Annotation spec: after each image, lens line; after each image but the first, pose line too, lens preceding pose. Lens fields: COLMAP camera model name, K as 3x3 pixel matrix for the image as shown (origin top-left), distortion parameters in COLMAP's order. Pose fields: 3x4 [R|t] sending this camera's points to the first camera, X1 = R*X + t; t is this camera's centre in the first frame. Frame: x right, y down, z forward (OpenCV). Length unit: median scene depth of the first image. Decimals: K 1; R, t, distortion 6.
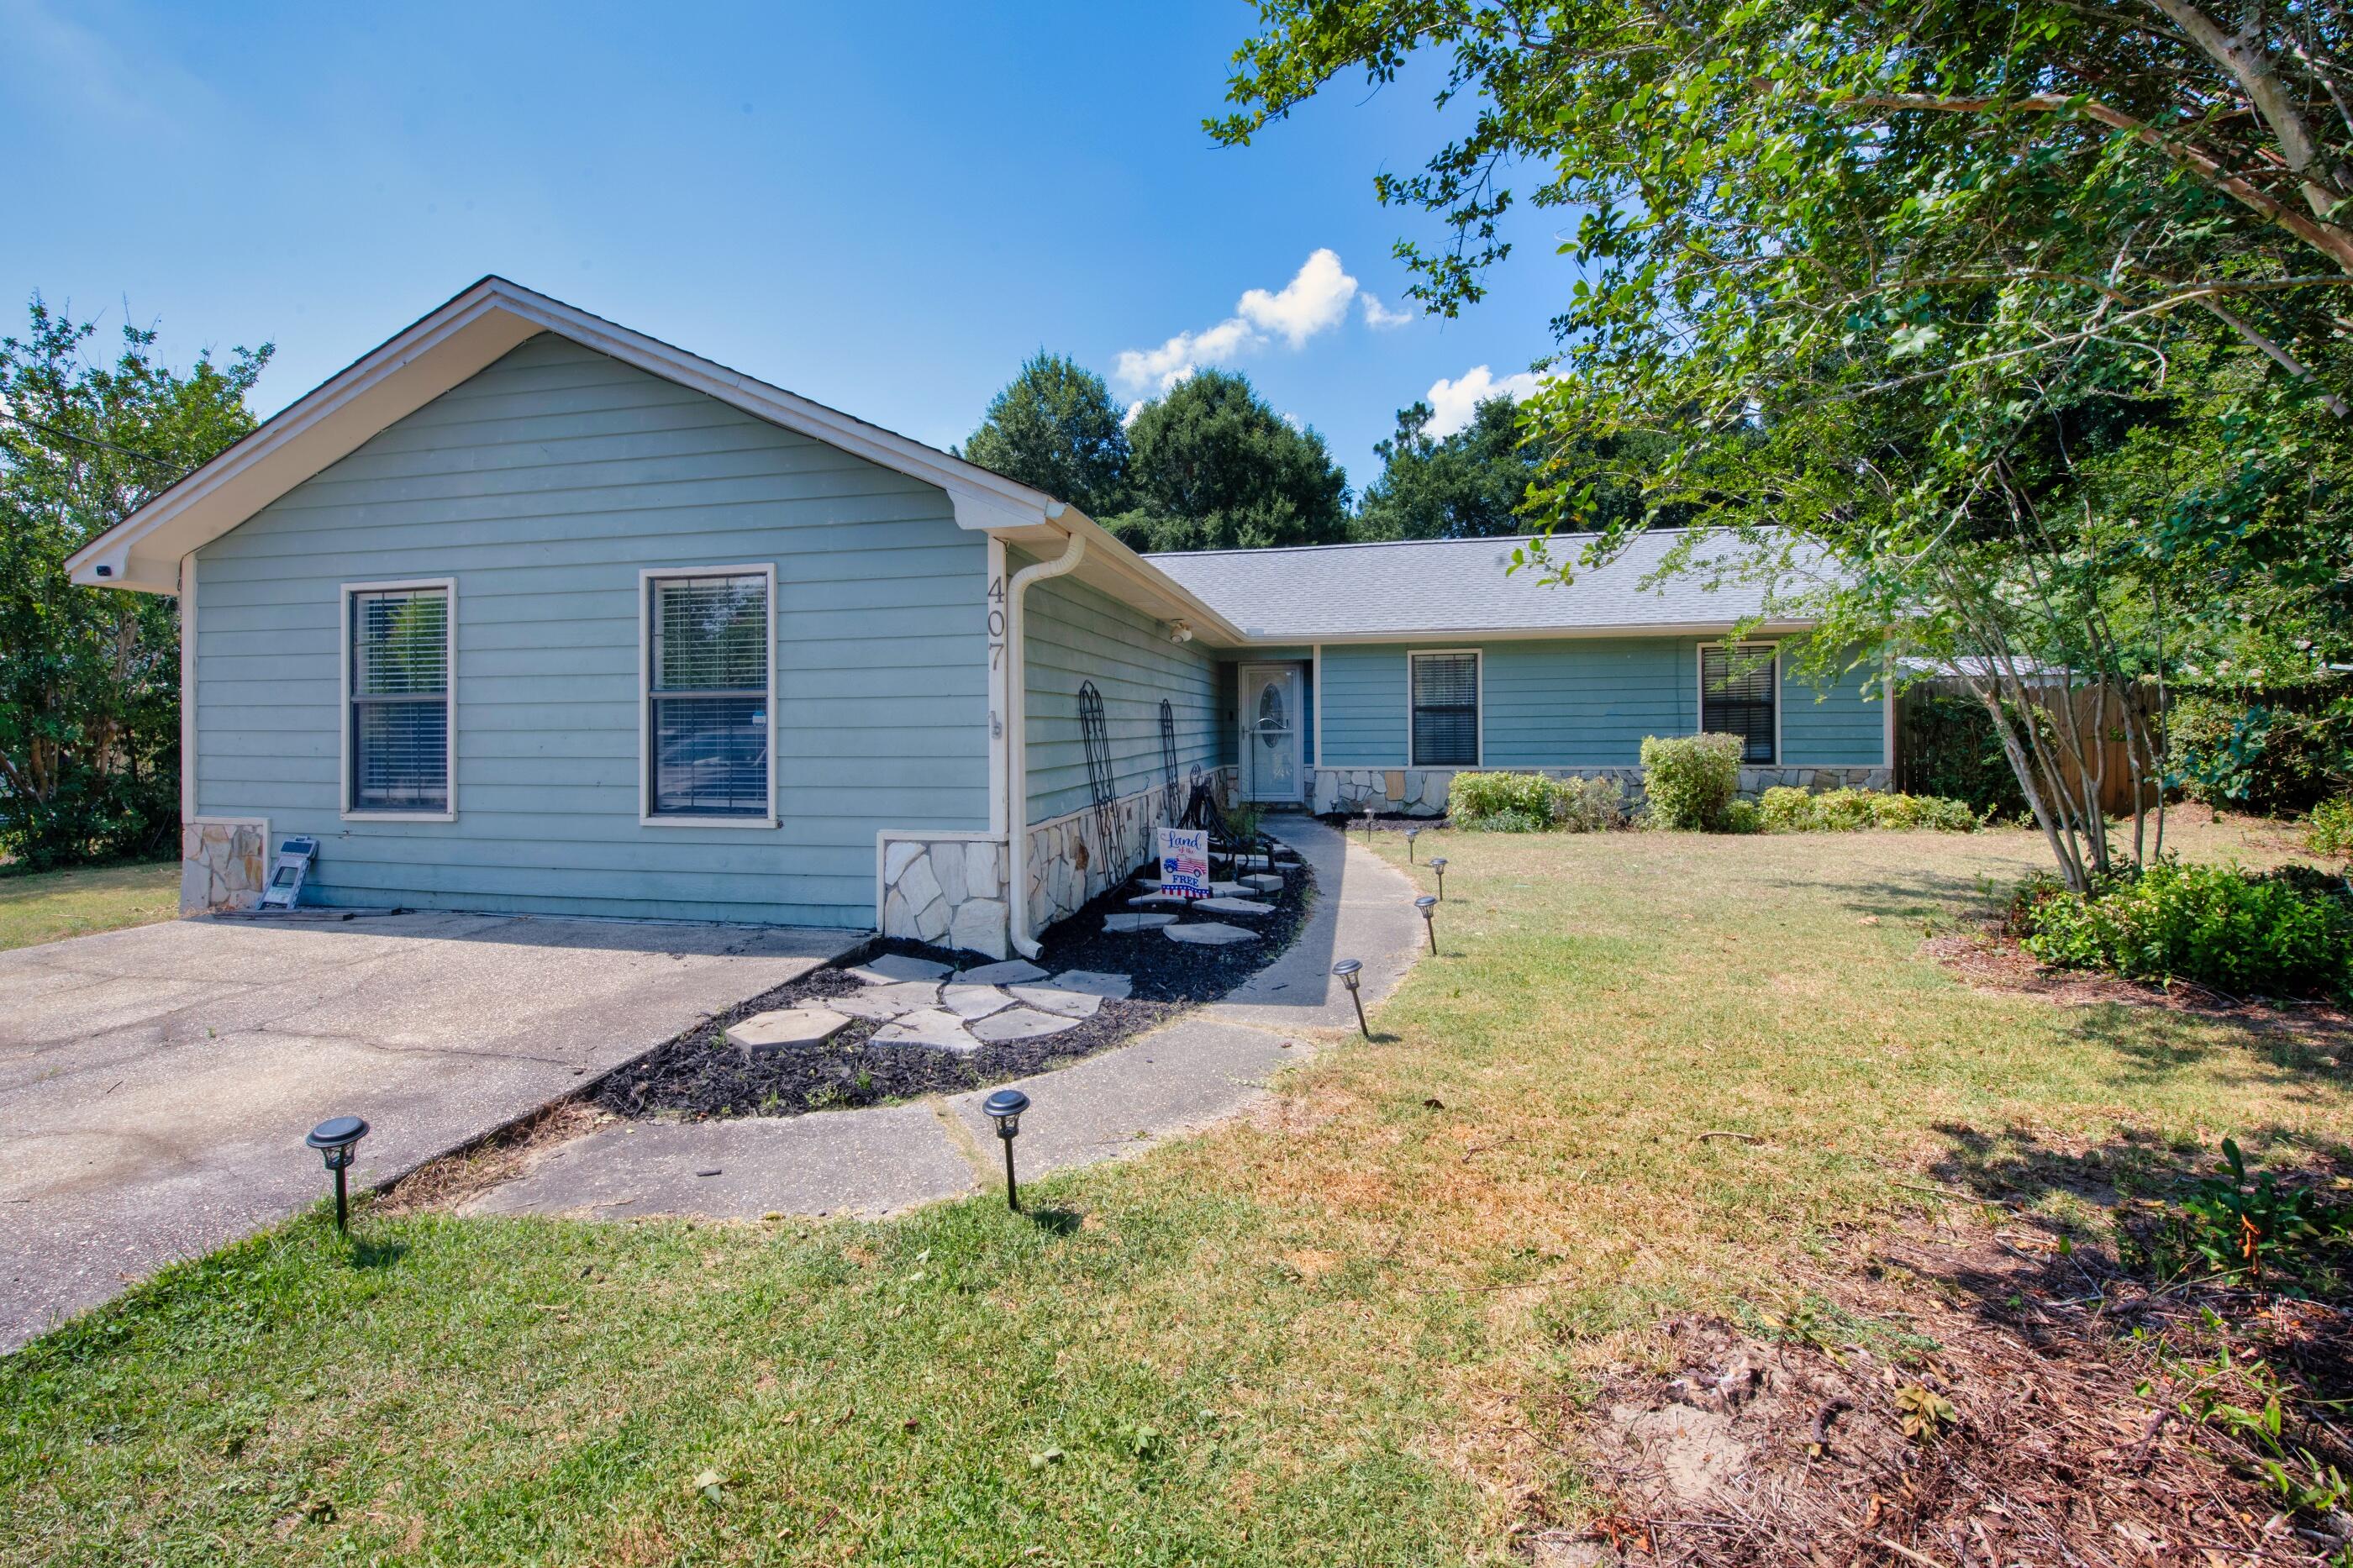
lens RADIAL K [[974.0, 0, 1213.4], [0, 974.0, 736.3], [0, 0, 1]] dist [0.002164, 0.000140]
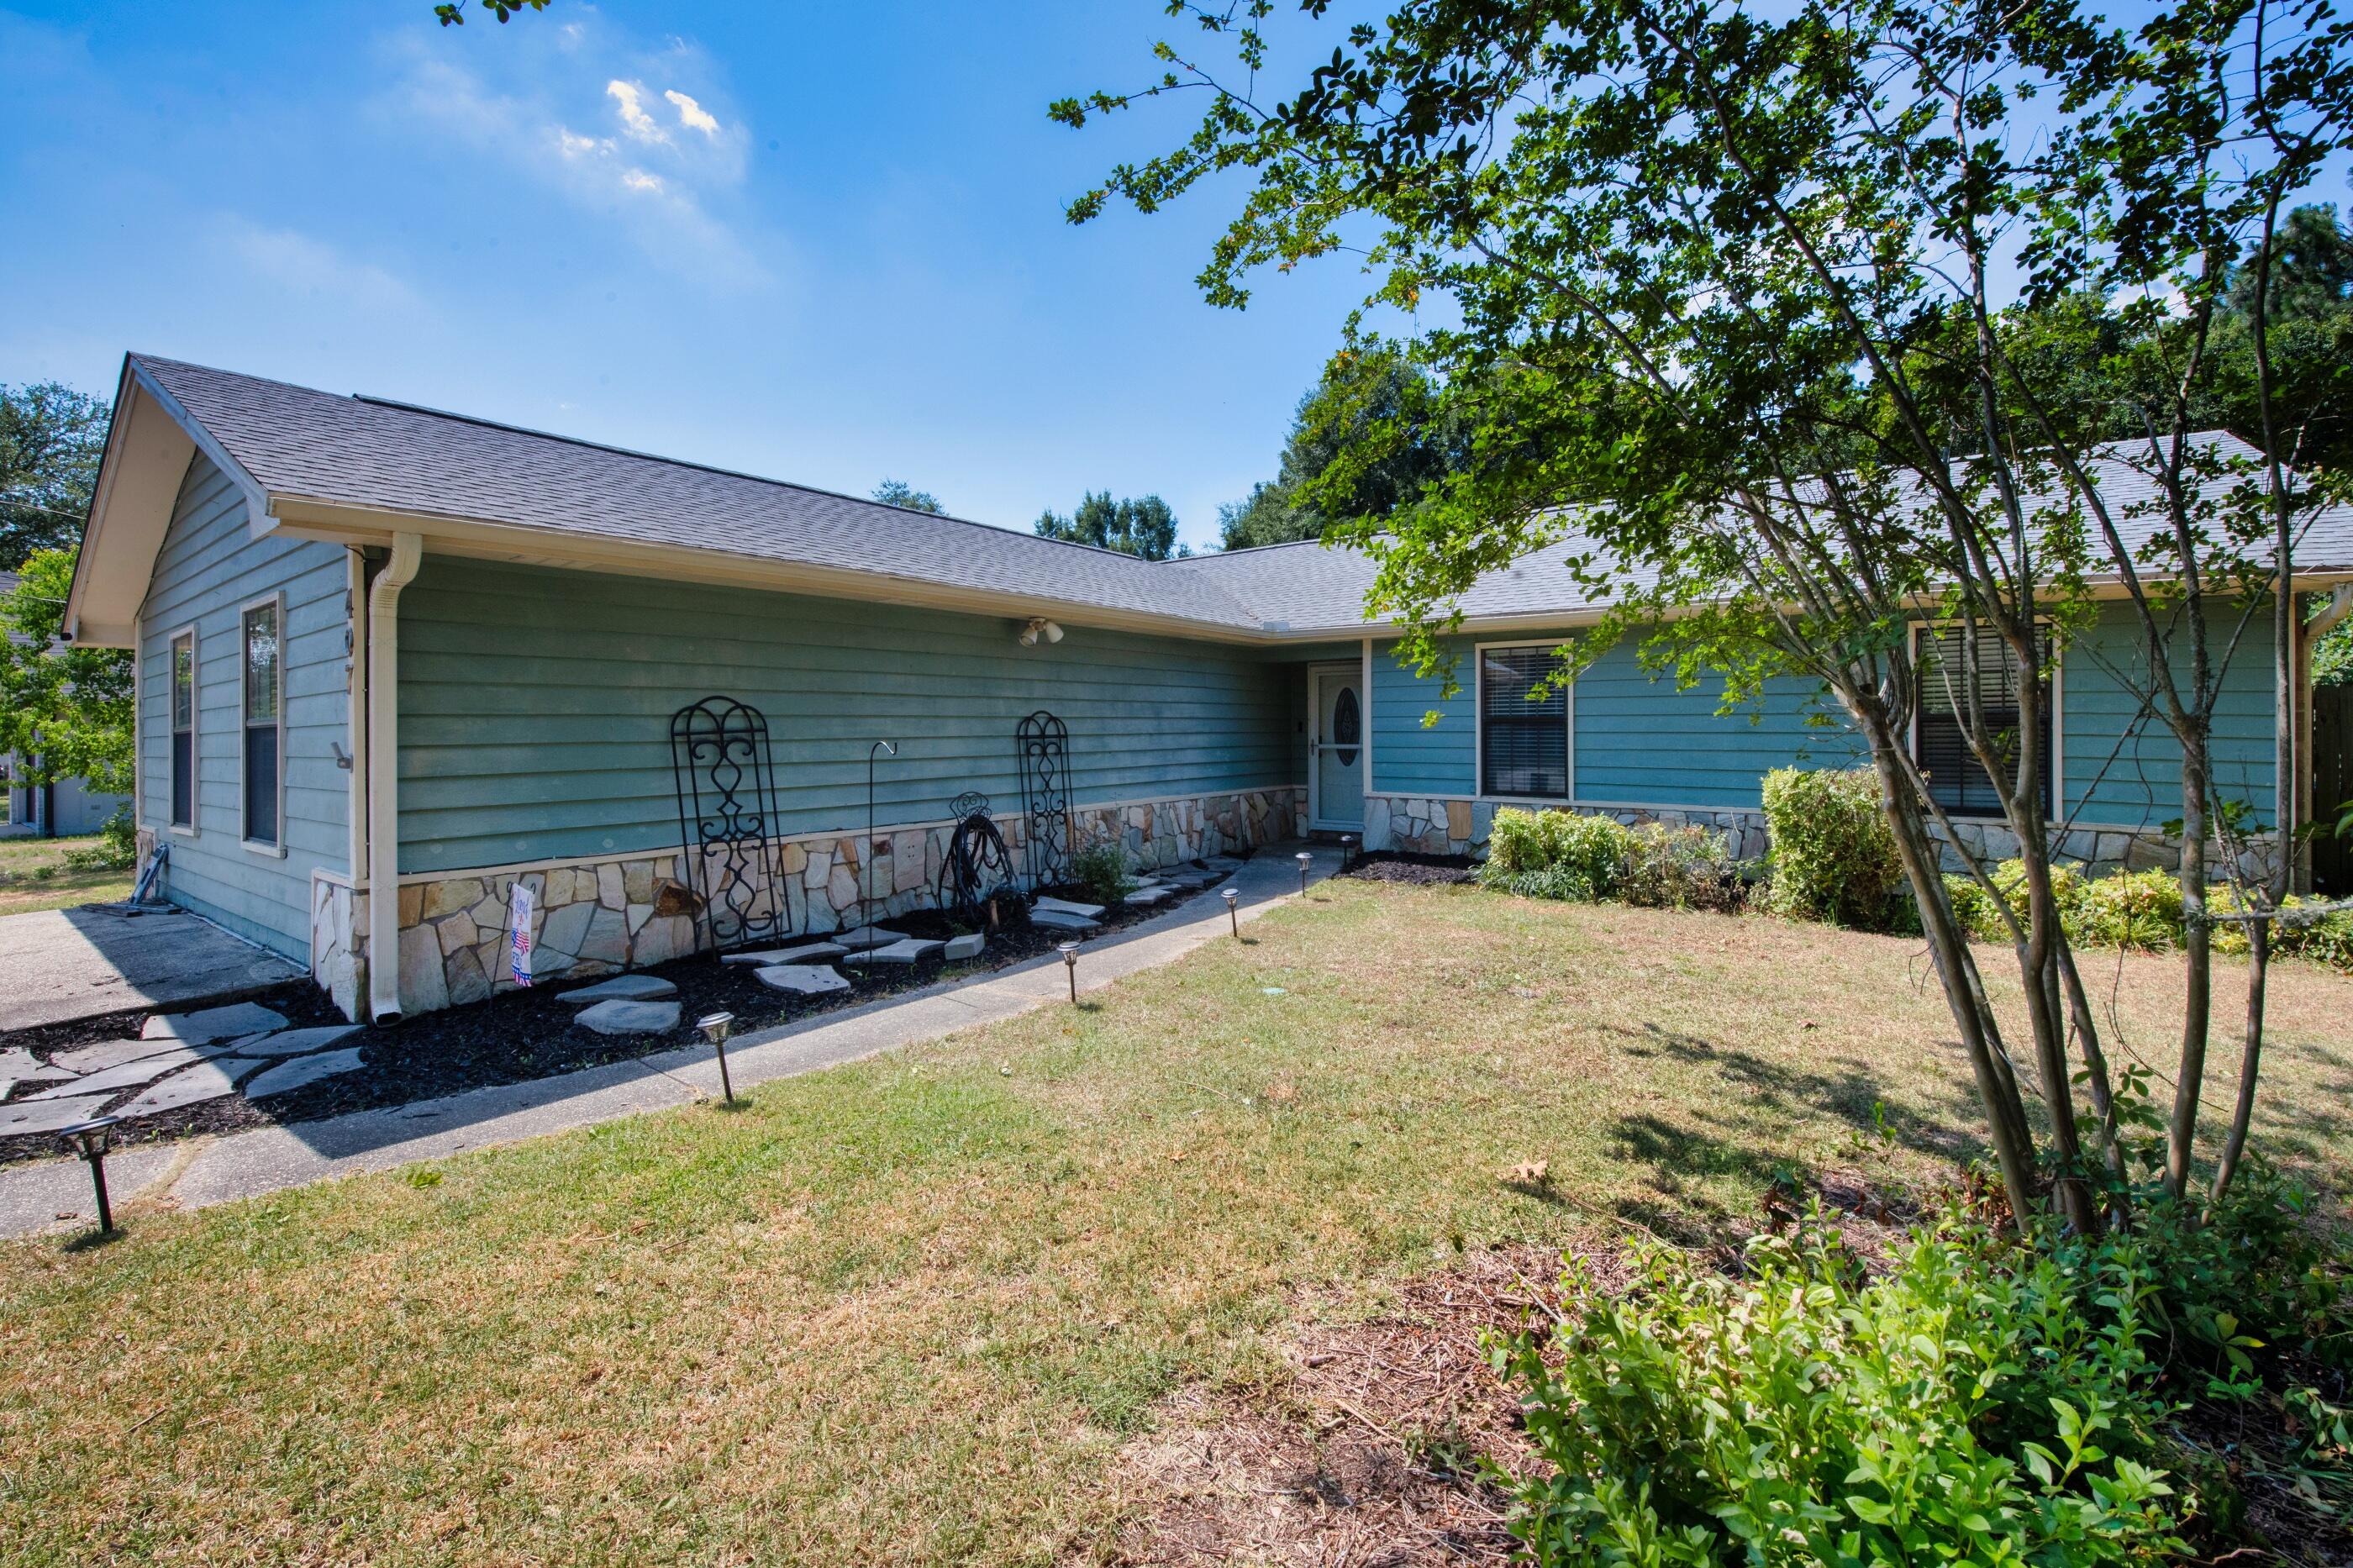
lens RADIAL K [[974.0, 0, 1213.4], [0, 974.0, 736.3], [0, 0, 1]] dist [0.002164, 0.000140]
pose [[0.885635, 0.004979, -0.464355, 0.413175], [-0.004792, 0.999987, 0.001583, -0.016370], [0.464357, 0.000824, 0.885648, 0.277362]]
